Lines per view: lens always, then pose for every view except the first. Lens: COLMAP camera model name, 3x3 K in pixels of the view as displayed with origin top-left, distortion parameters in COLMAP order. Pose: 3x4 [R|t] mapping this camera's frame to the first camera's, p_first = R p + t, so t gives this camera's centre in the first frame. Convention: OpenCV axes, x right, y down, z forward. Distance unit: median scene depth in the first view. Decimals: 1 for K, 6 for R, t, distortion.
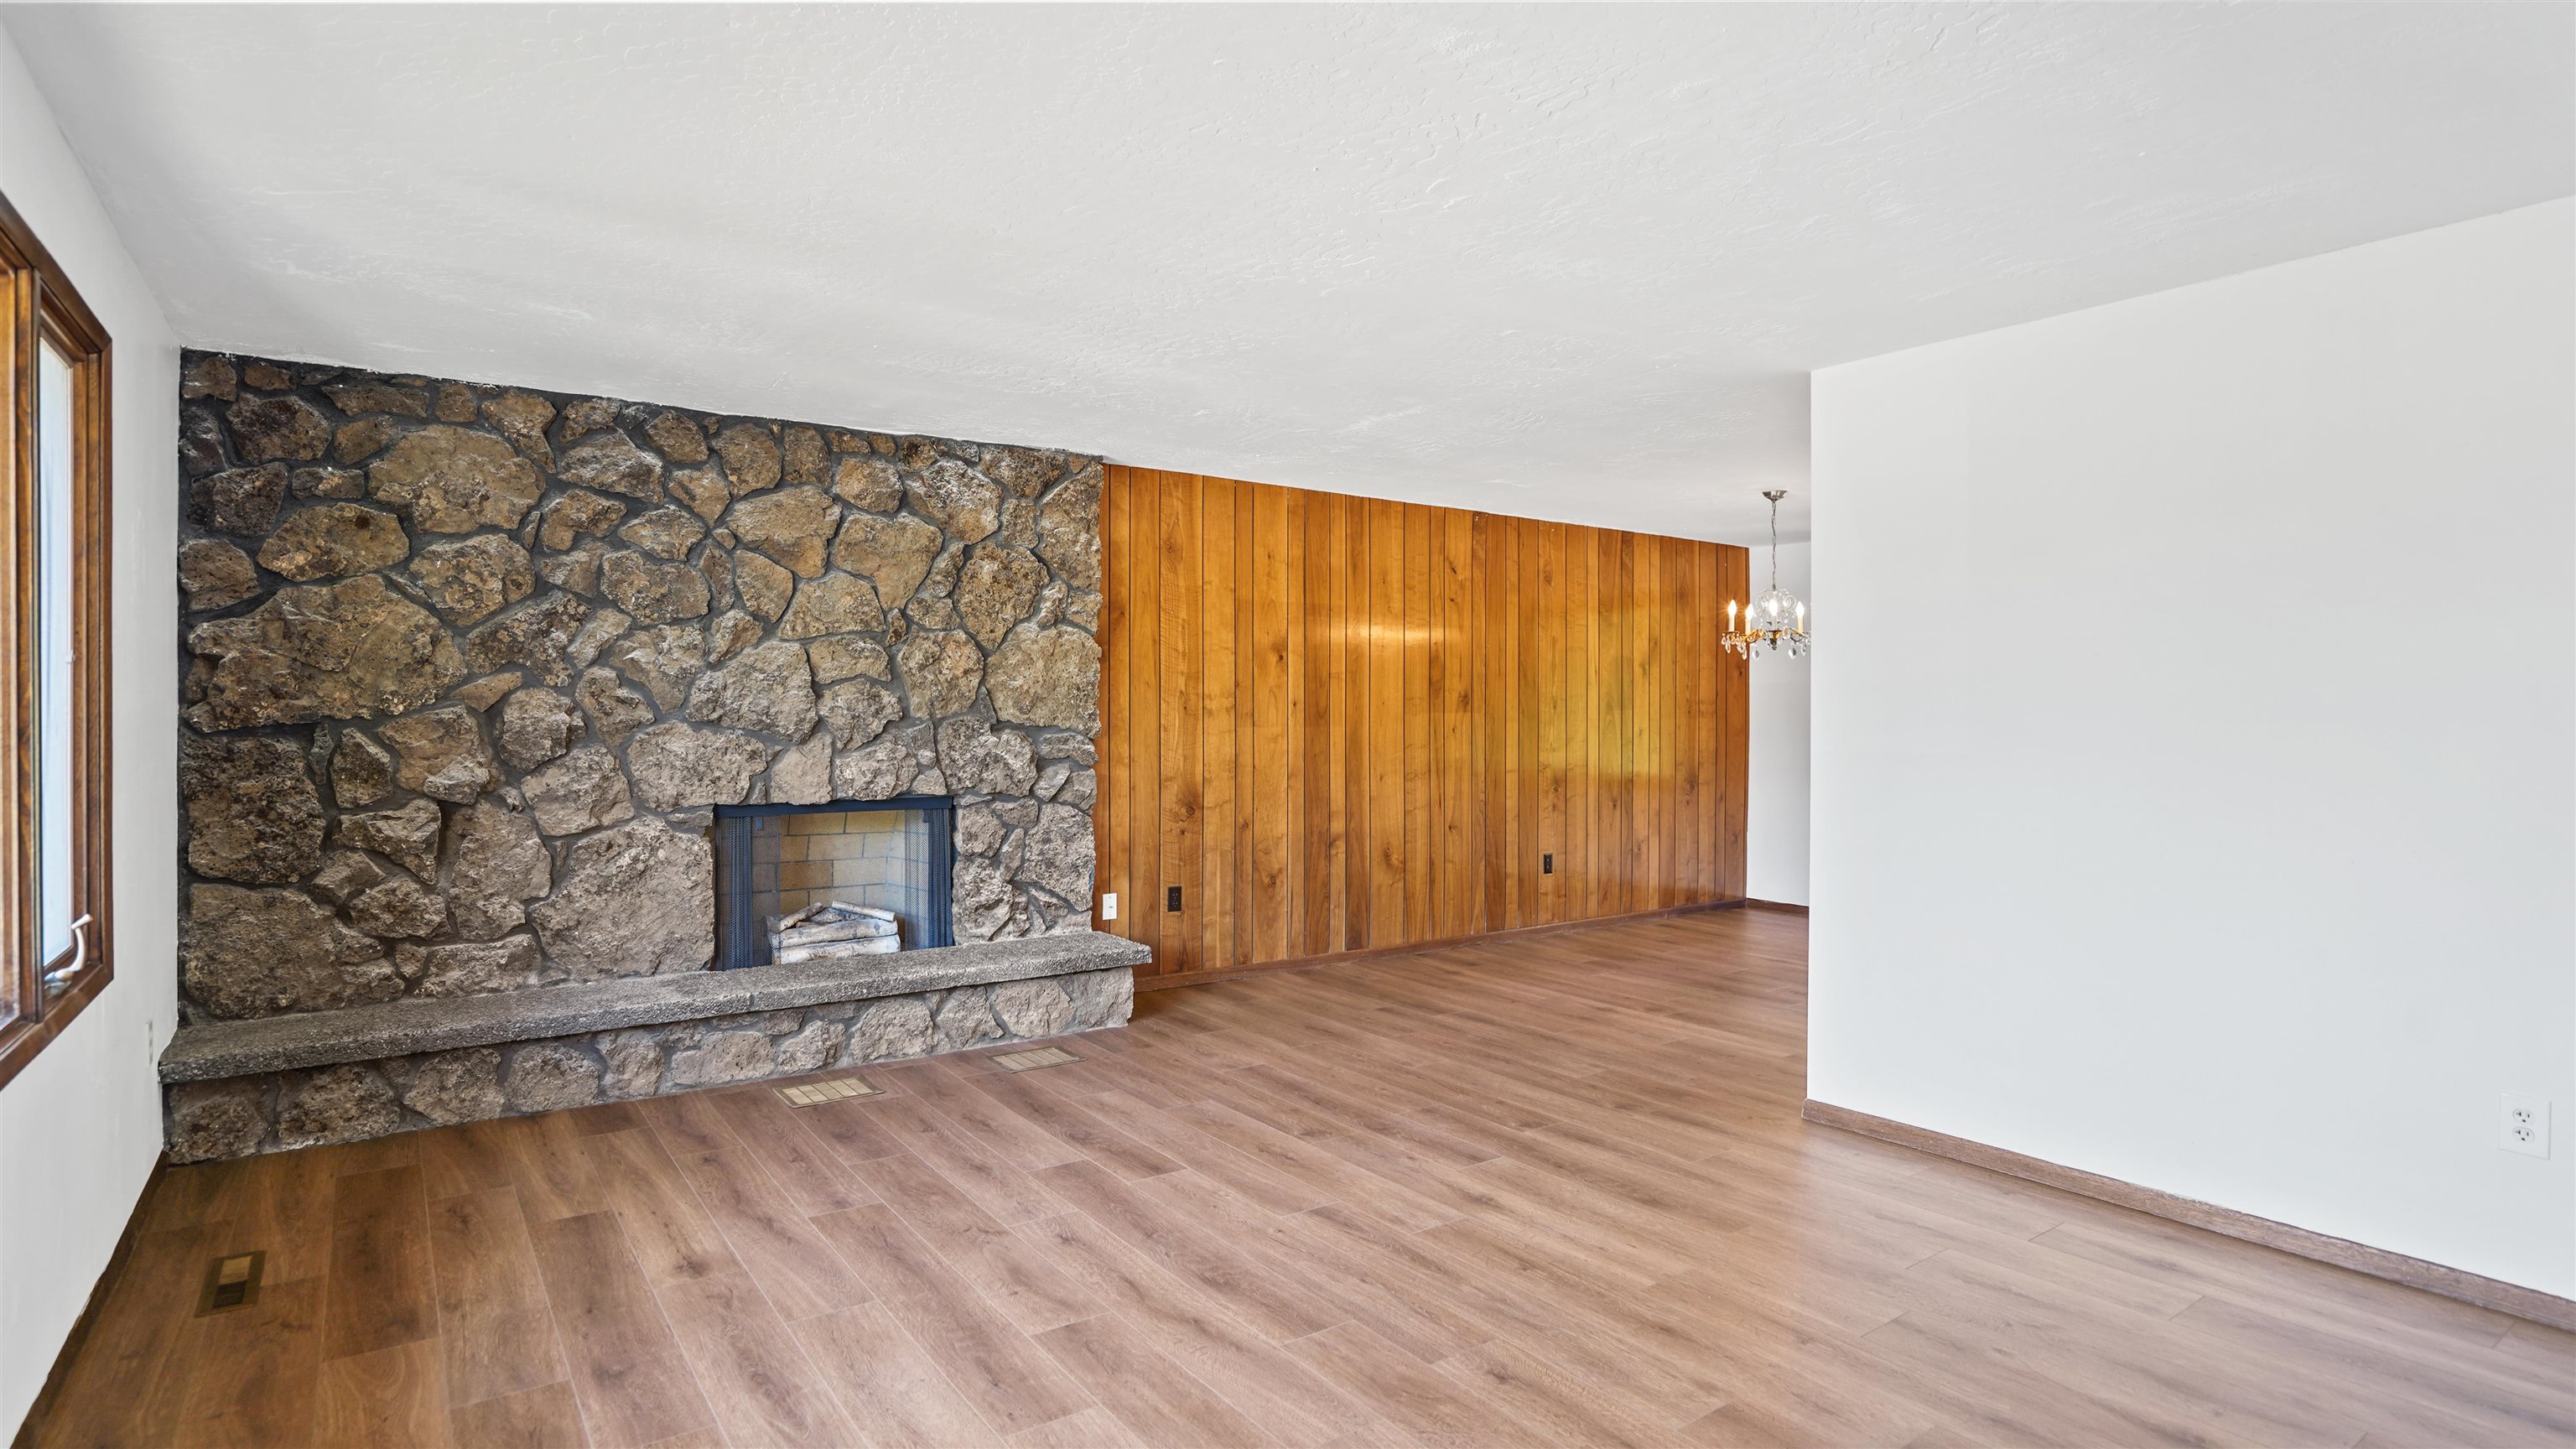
lens RADIAL K [[1304.6, 0, 1288.8], [0, 1304.6, 707.8], [0, 0, 1]] dist [-0.040913, 0.015035]
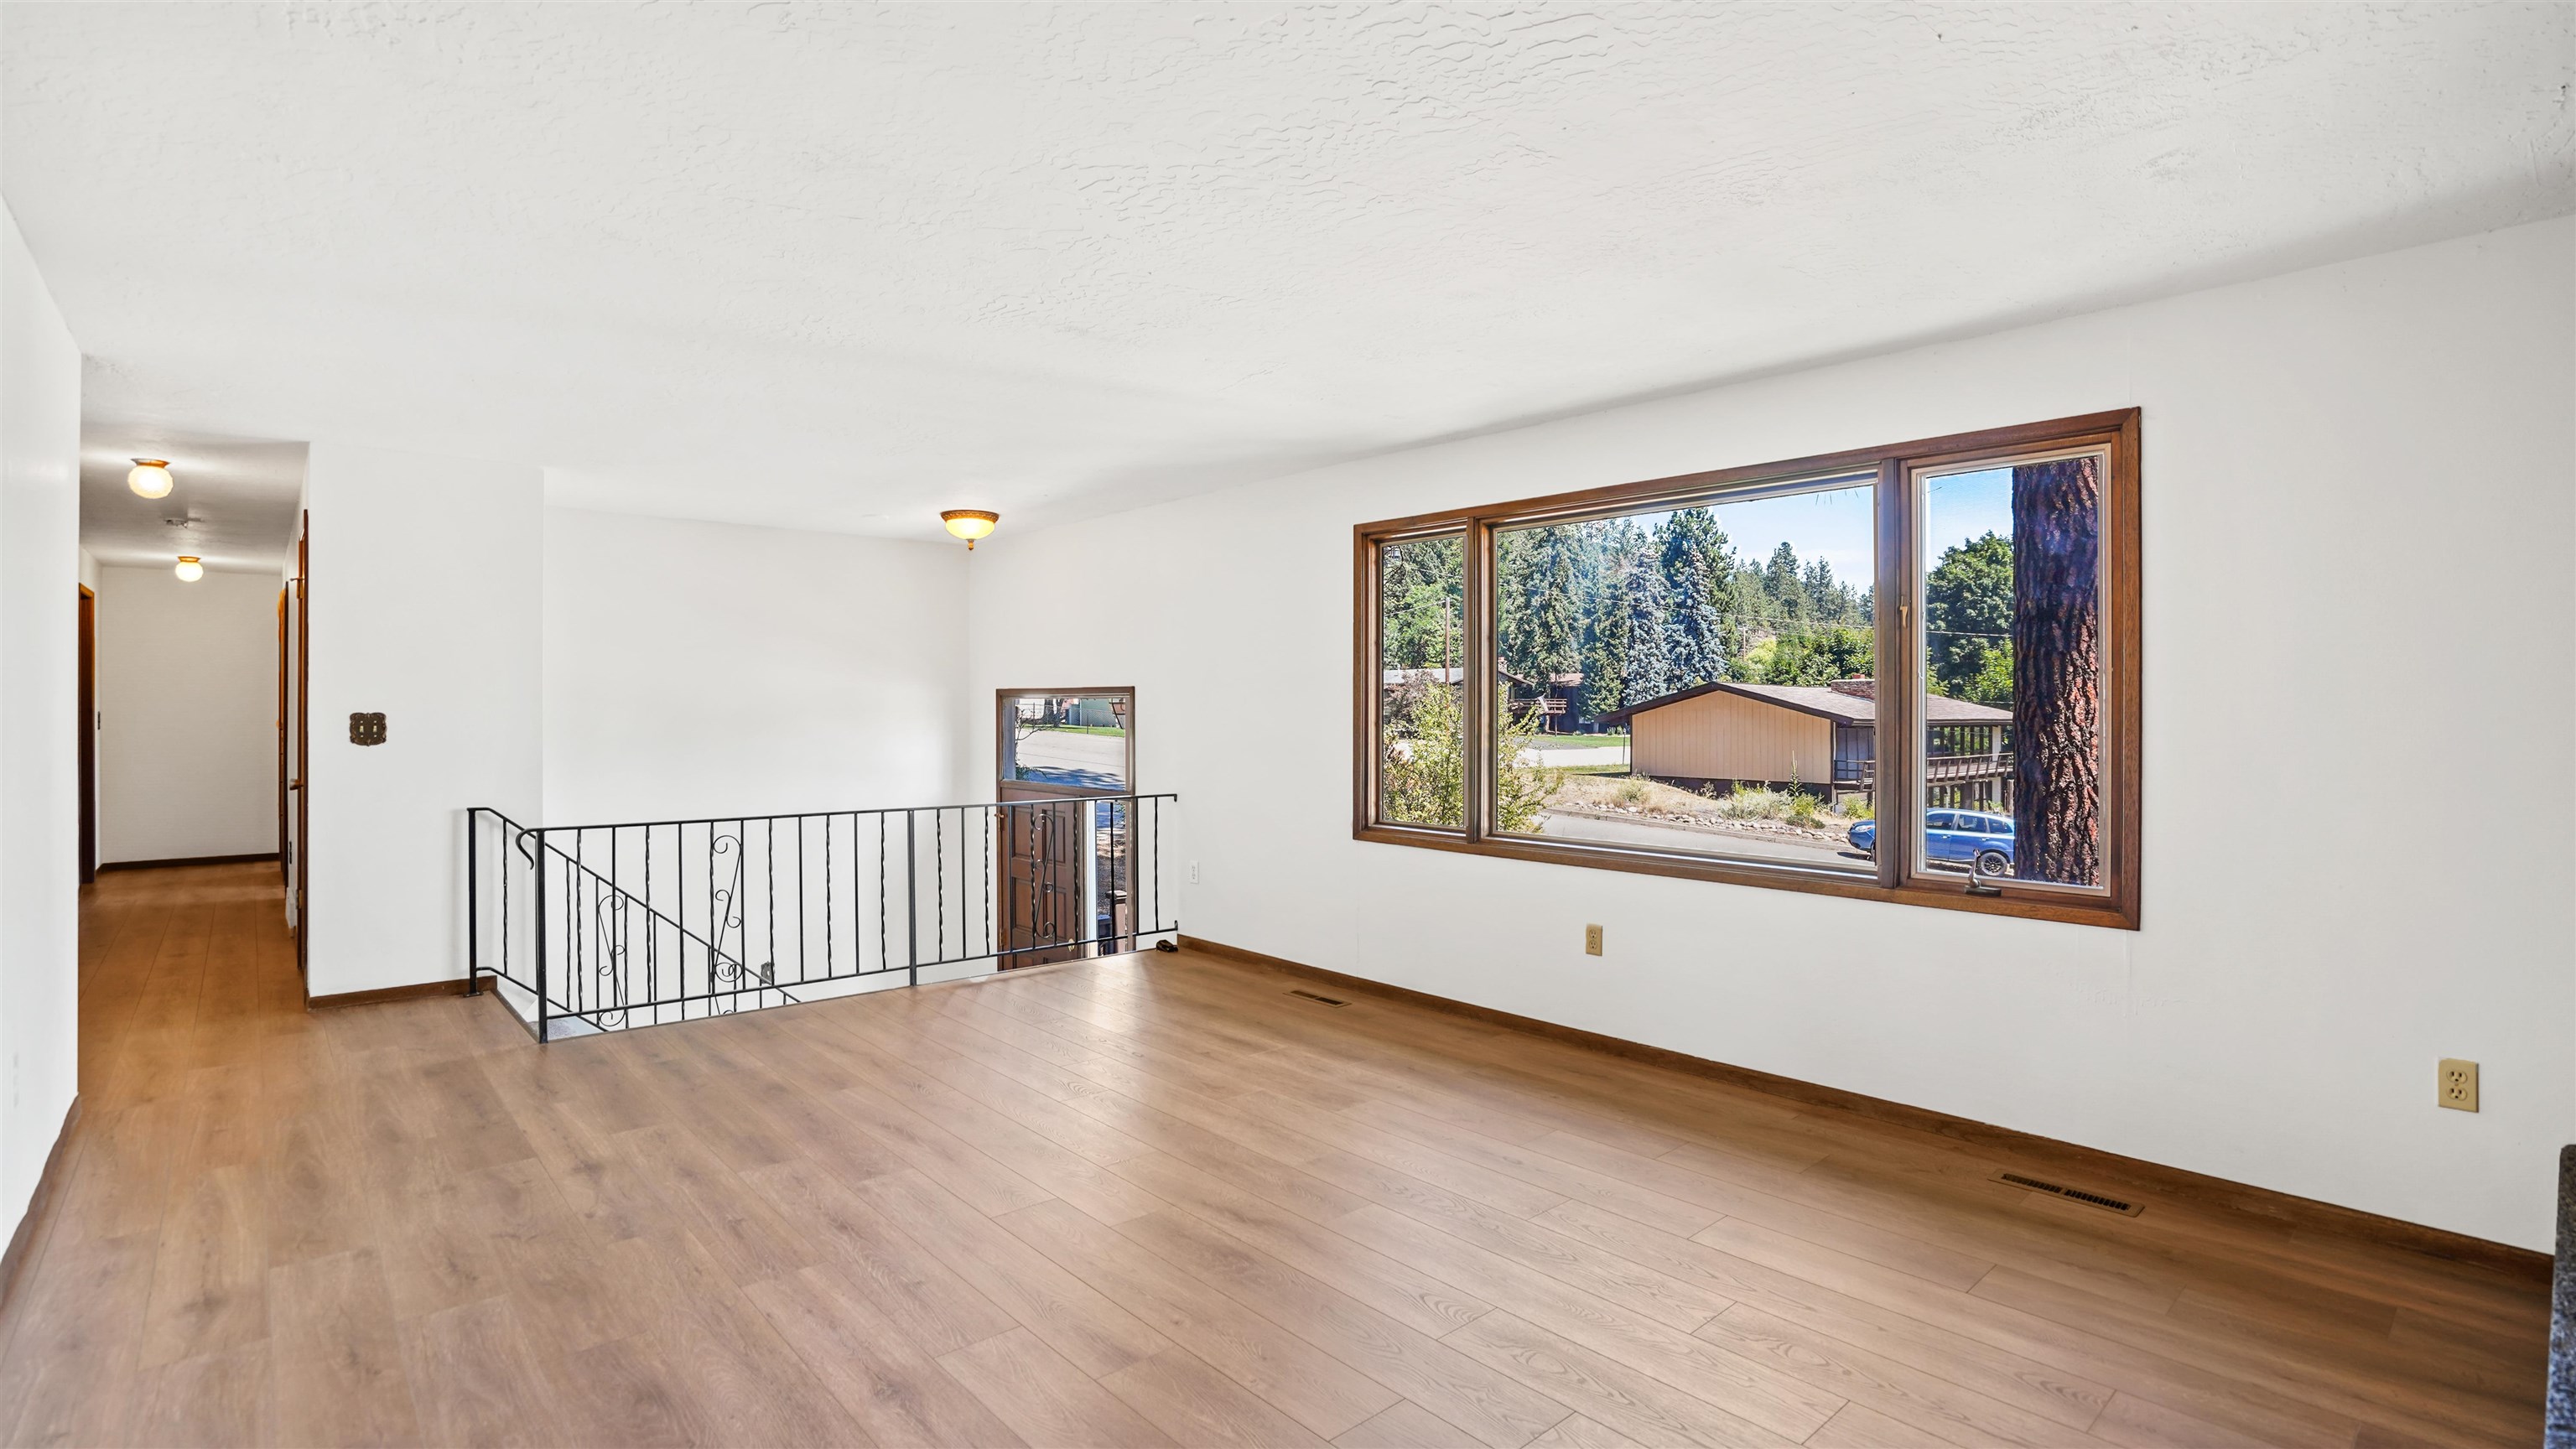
lens RADIAL K [[1195.1, 0, 1292.0], [0, 1195.1, 718.5], [0, 0, 1]] dist [-0.025915, 0.001375]
pose [[-0.993394, -0.006261, -0.114585, 0.007690], [-0.006479, 0.999978, 0.001529, 0.008912], [0.114573, 0.002261, -0.993412, 1.274905]]
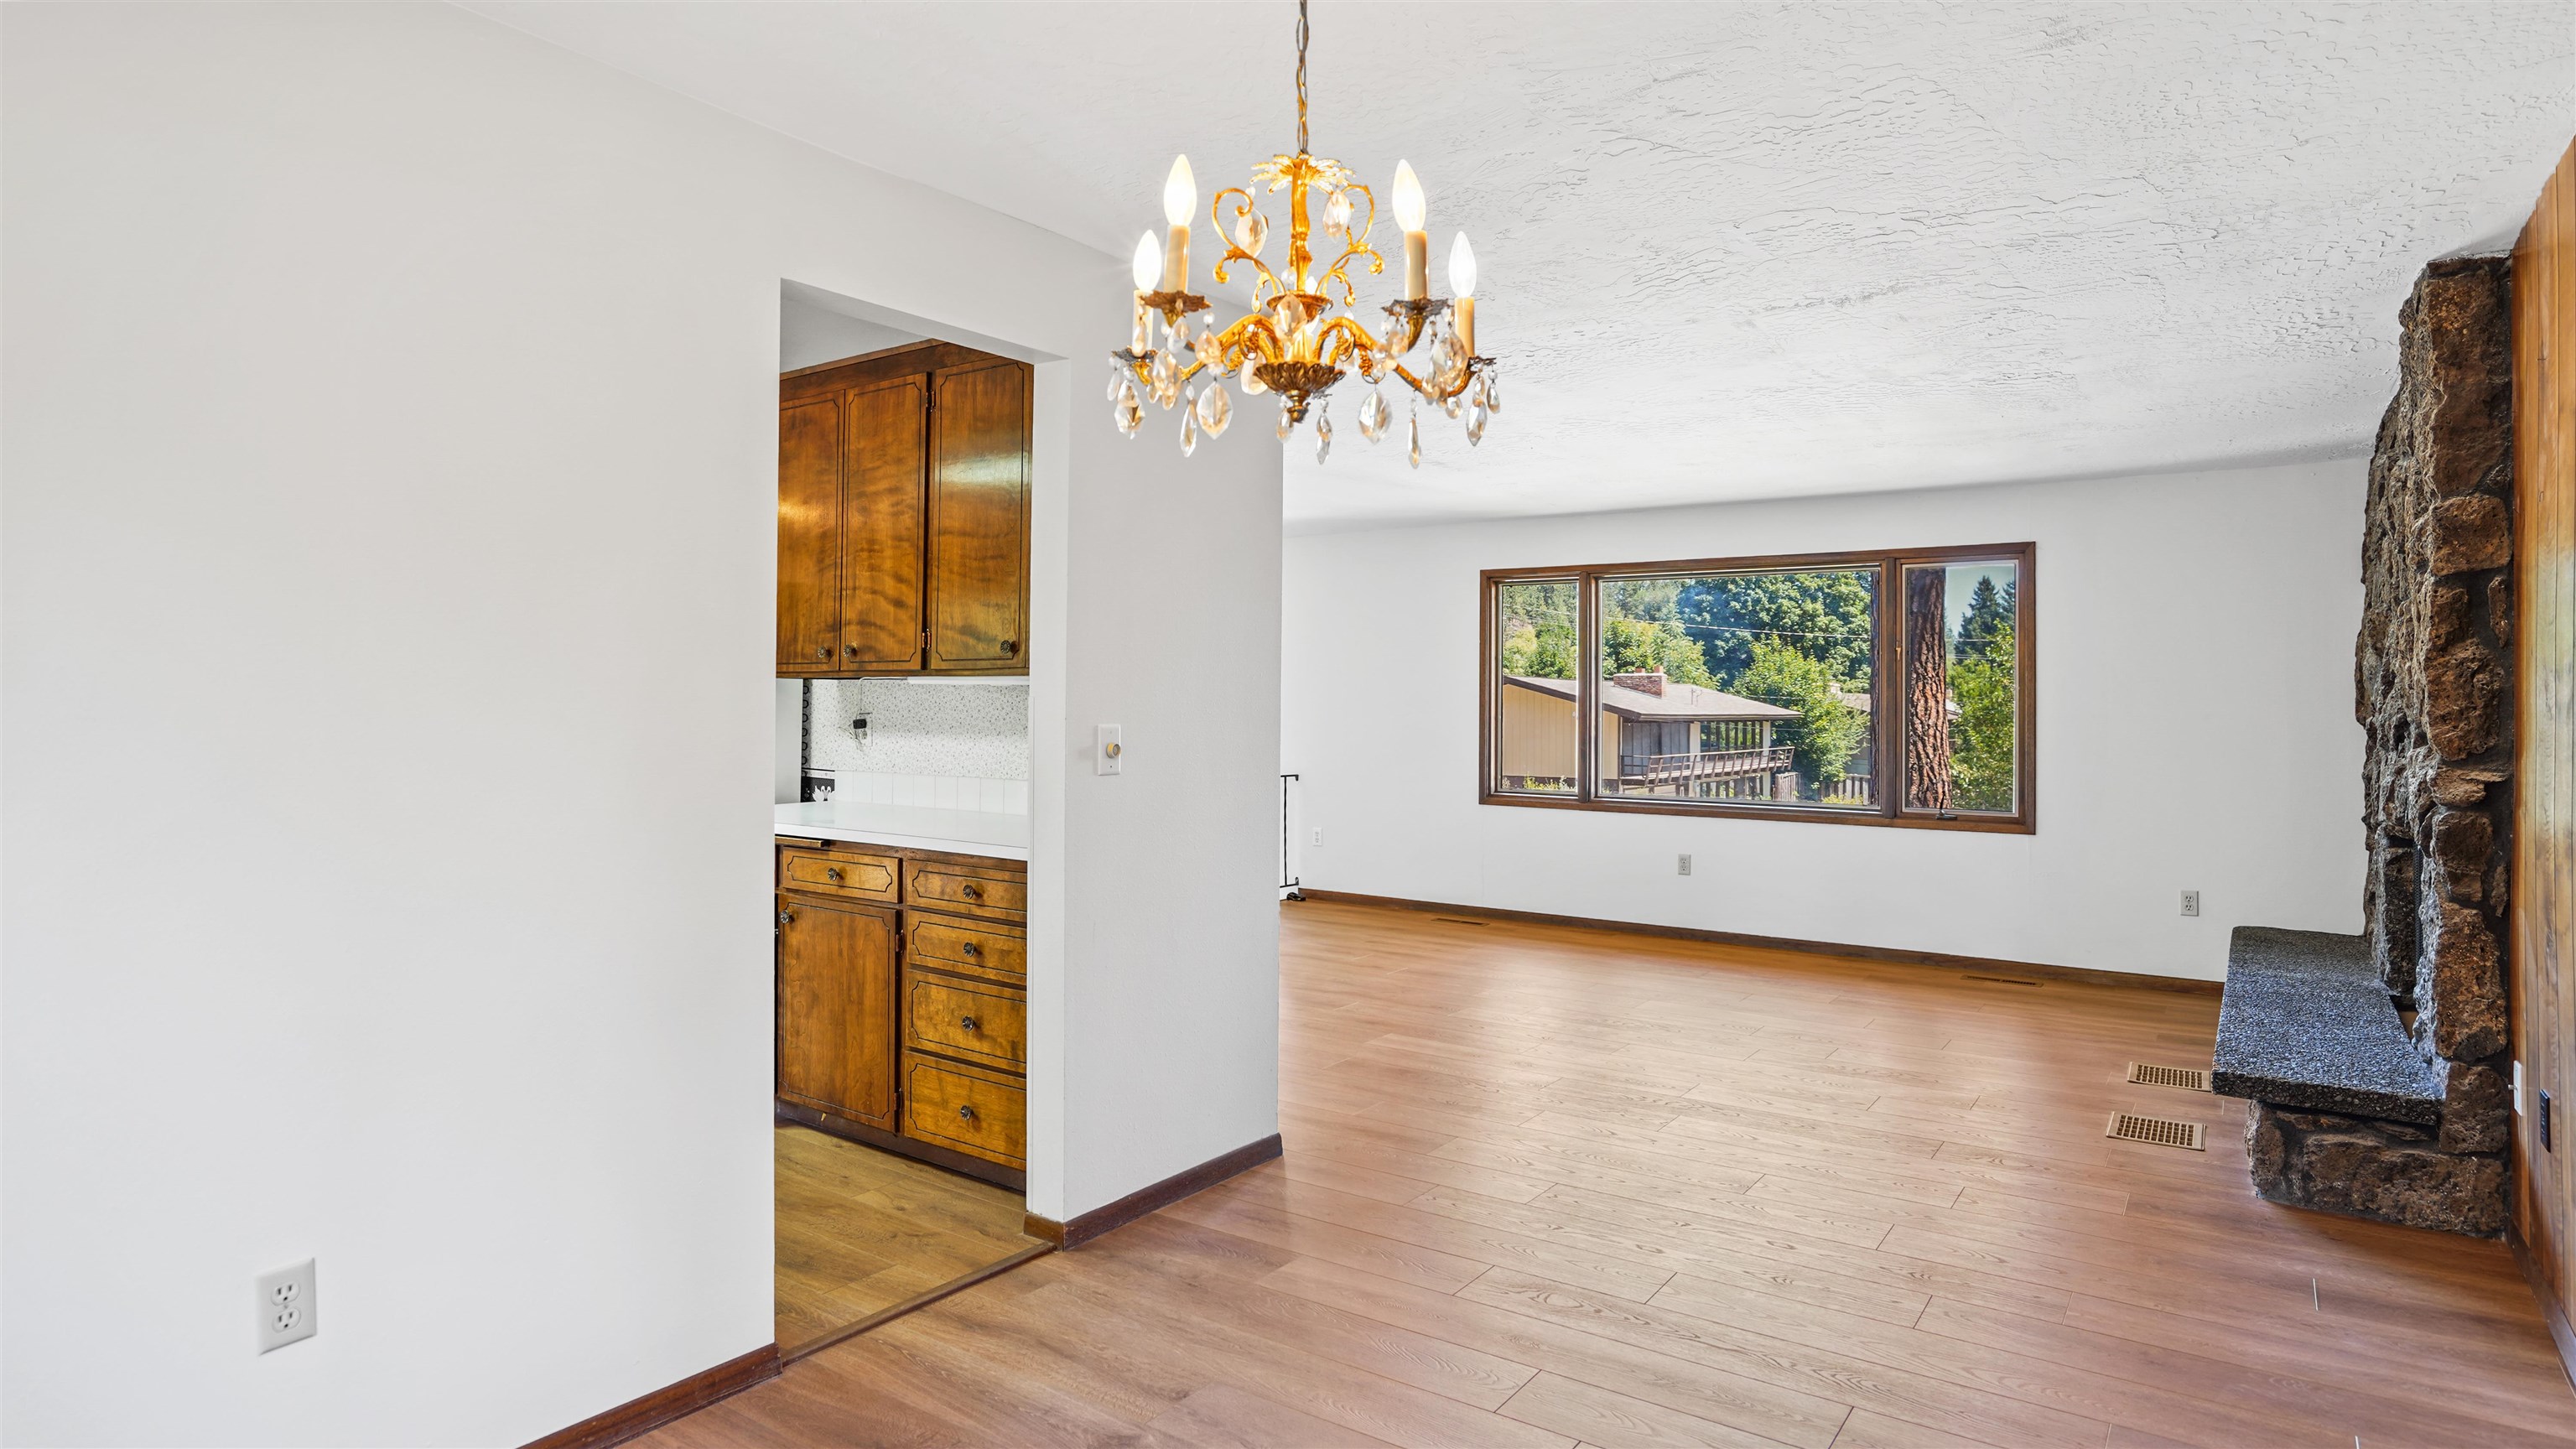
lens RADIAL K [[1361.9, 0, 1277.4], [0, 1361.9, 714.4], [0, 0, 1]] dist [-0.027150, 0.000050]
pose [[-0.949339, -0.007309, -0.314169, 0.642662], [-0.008245, 0.999965, 0.001651, 0.009683], [0.314146, 0.004158, -0.949366, 1.746015]]
